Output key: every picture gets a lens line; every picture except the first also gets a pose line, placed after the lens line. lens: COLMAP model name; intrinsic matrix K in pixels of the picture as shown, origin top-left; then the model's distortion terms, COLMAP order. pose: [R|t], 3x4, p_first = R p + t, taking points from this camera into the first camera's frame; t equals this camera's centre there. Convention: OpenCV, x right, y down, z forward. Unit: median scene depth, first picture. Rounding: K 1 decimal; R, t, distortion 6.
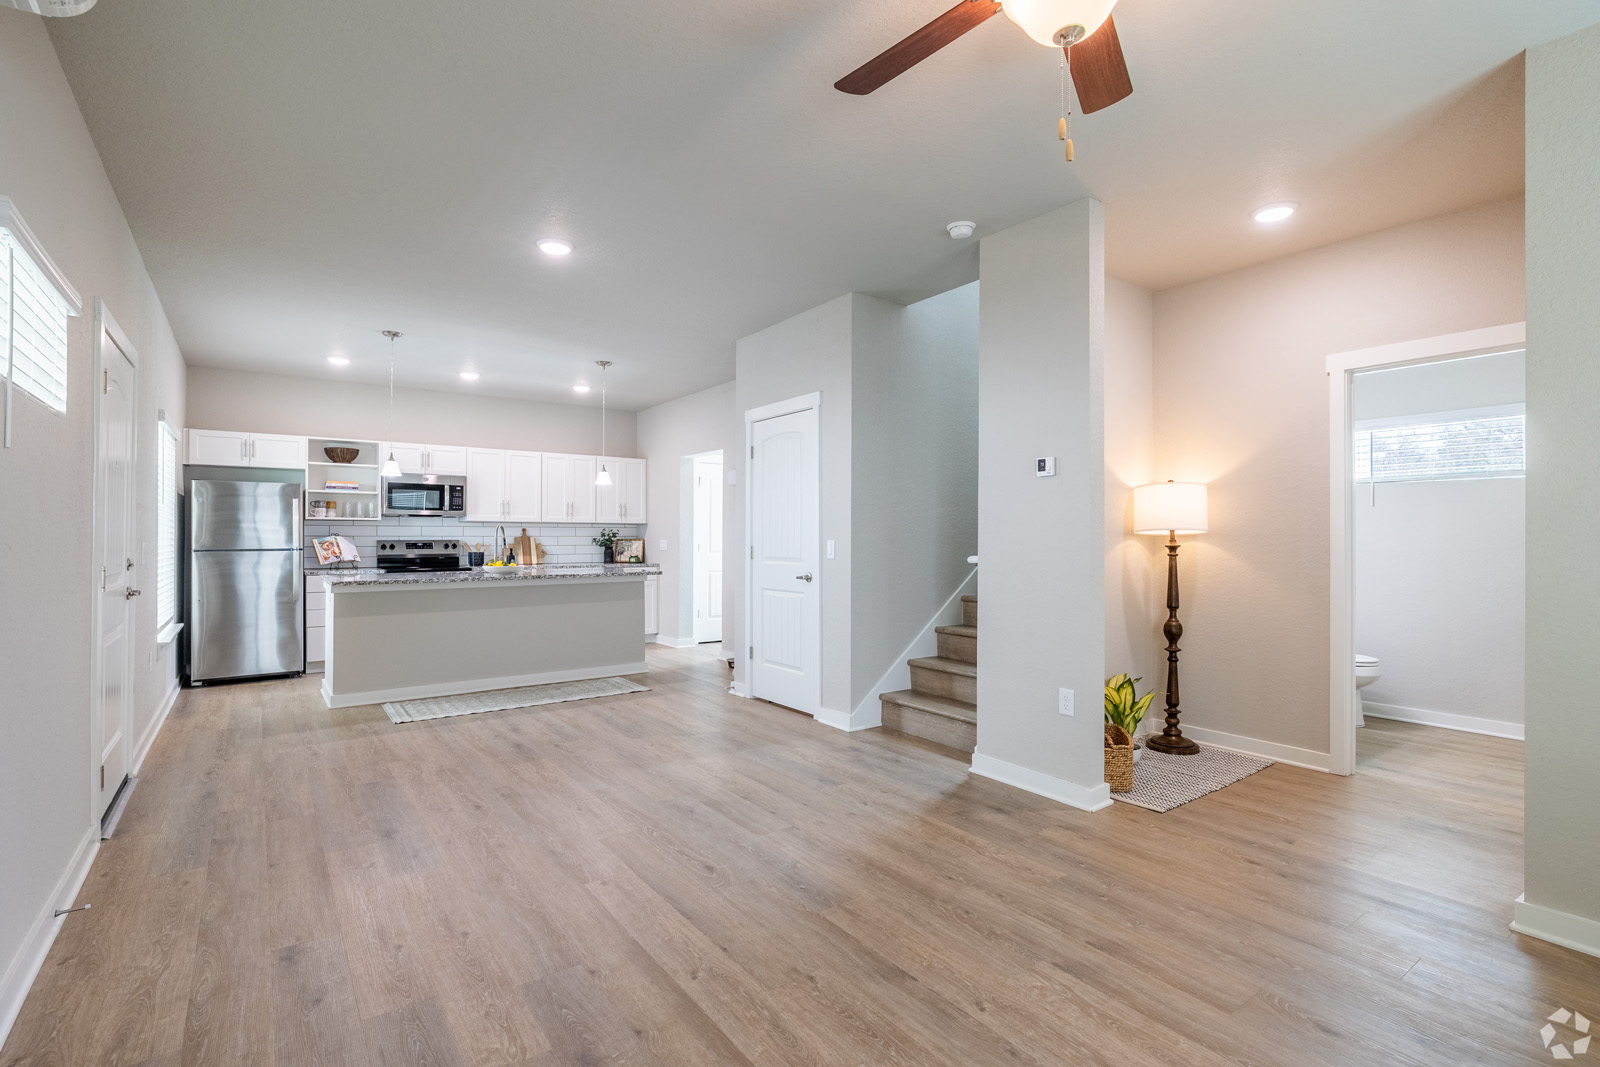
lens RADIAL K [[805.5, 0, 800.0], [0, 805.5, 533.5], [0, 0, 1]] dist [-0.001136, 0.000000]
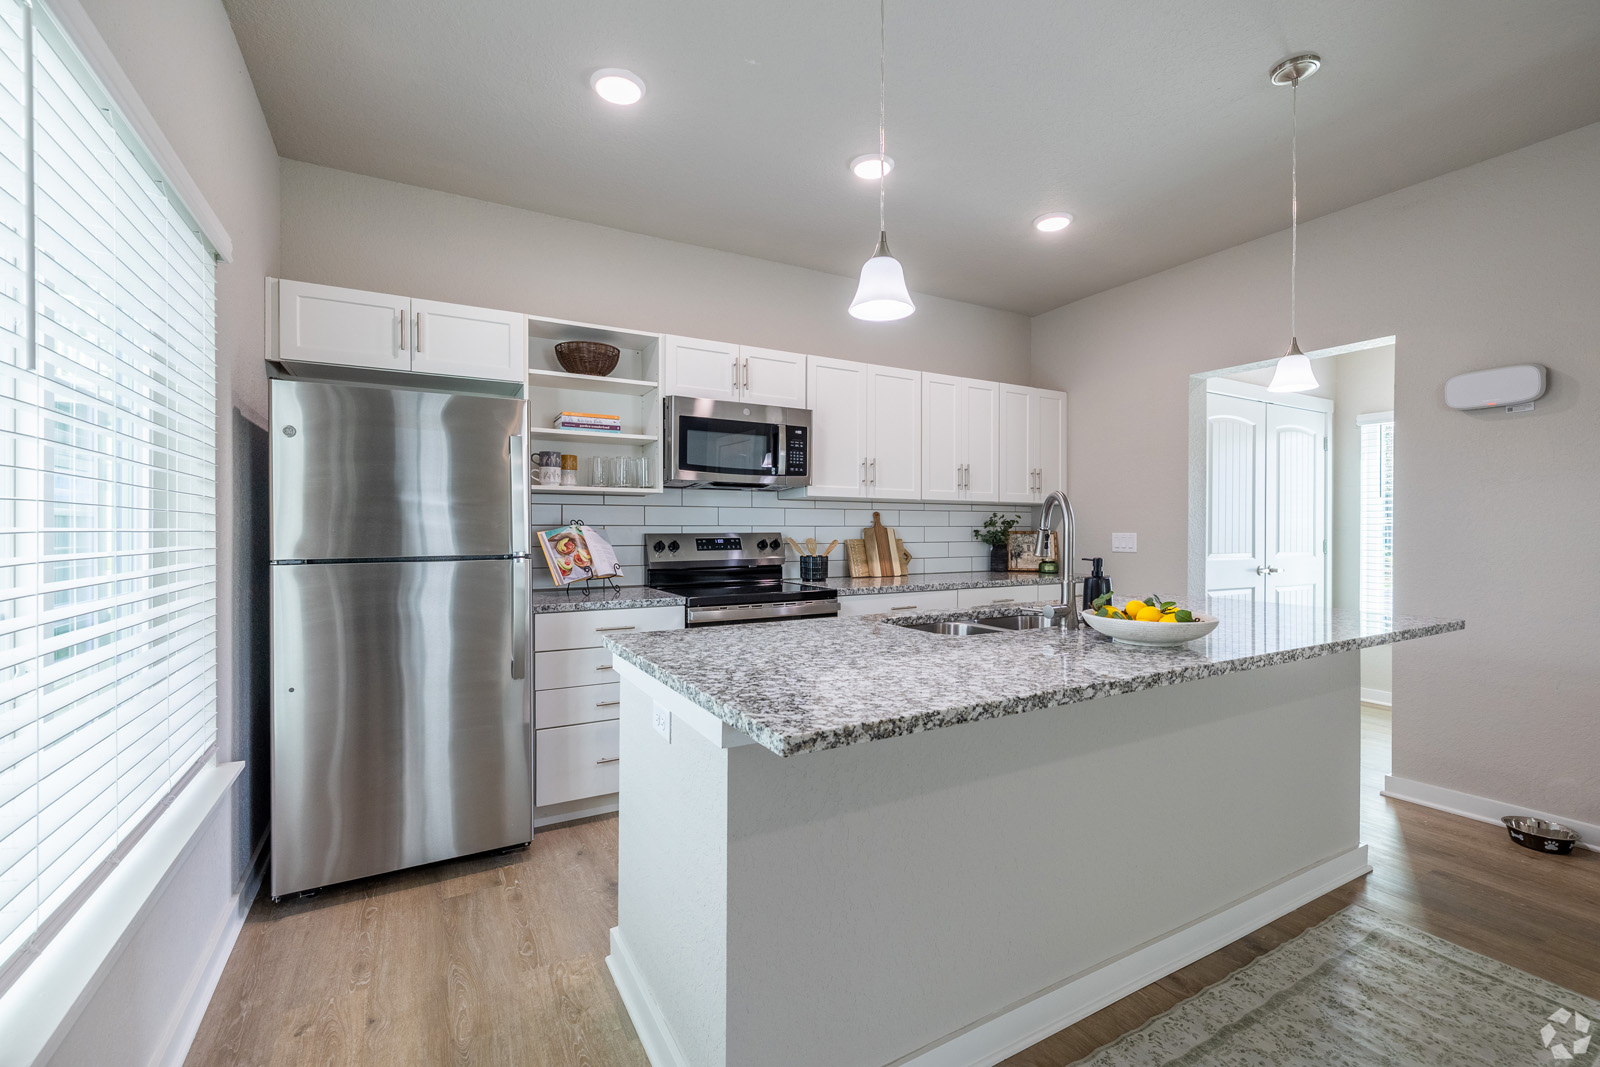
lens RADIAL K [[691.9, 0, 797.2], [0, 691.9, 531.0], [0, 0, 1]] dist [-0.001250, -0.000031]
pose [[0.996318, 0.002550, -0.085695, -0.392485], [-0.001642, 0.999942, 0.010665, 0.001918], [0.085717, -0.010485, 0.996264, 0.570212]]
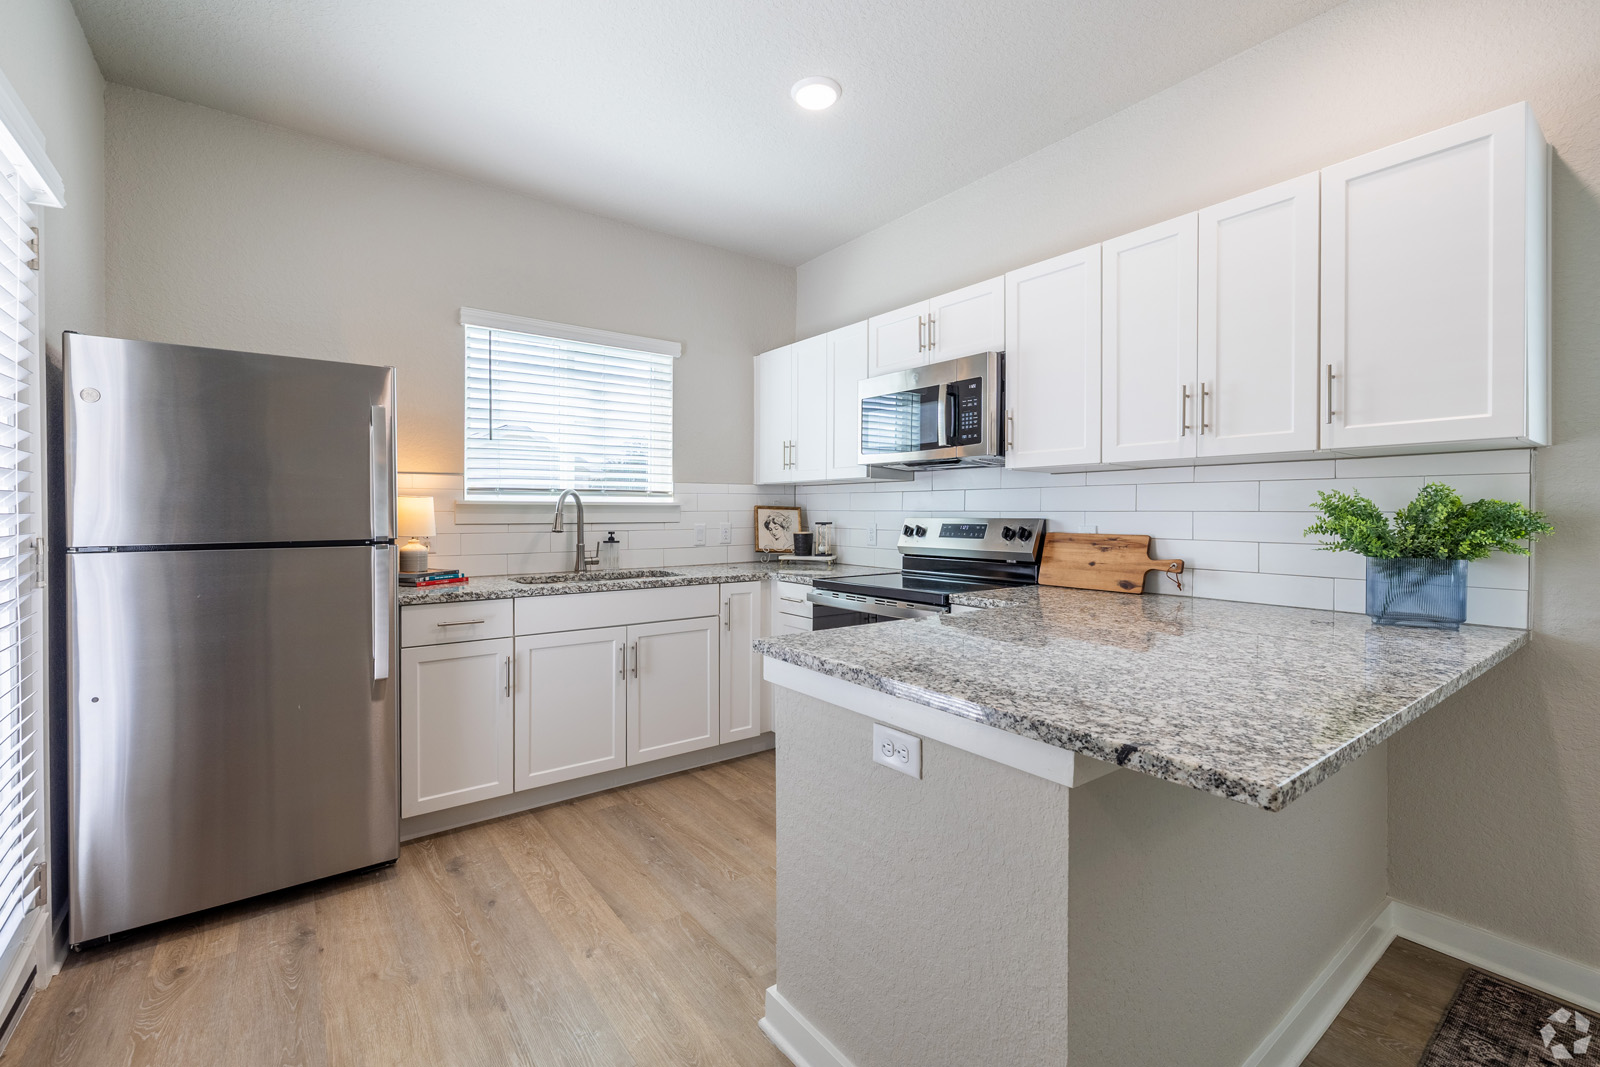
lens RADIAL K [[679.2, 0, 805.8], [0, 679.2, 527.8], [0, 0, 1]] dist [-0.001076, 0.000107]
pose [[0.052170, 0.024286, -0.998343, -0.100916], [0.006529, 0.999675, 0.024660, 0.003800], [0.998617, -0.007804, 0.051995, 0.913499]]
